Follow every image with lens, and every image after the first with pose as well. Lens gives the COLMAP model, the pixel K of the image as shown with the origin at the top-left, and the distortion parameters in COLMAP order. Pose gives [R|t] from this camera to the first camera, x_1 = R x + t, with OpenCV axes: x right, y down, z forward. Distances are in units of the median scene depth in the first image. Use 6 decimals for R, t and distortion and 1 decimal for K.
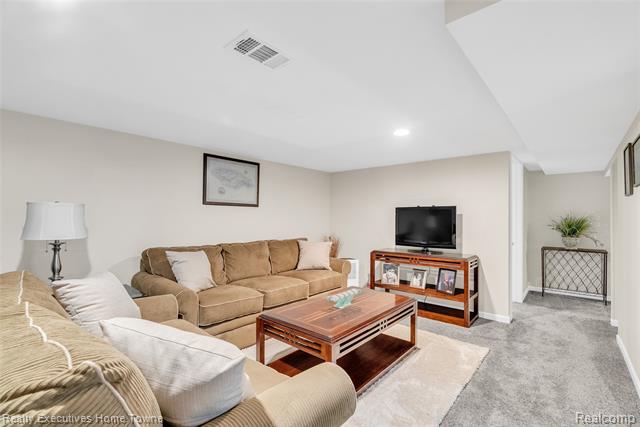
lens RADIAL K [[292.4, 0, 320.3], [0, 292.4, 214.9], [0, 0, 1]] dist [0.002528, 0.000158]
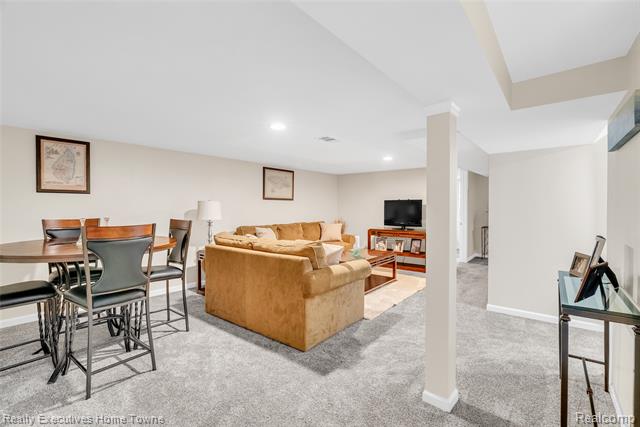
lens RADIAL K [[292.4, 0, 319.6], [0, 292.4, 211.5], [0, 0, 1]] dist [0.002528, 0.000158]
pose [[0.999303, -0.004620, 0.037036, -0.138230], [0.003581, 0.999600, 0.028066, -0.012321], [-0.037151, -0.027914, 0.998920, -0.519289]]
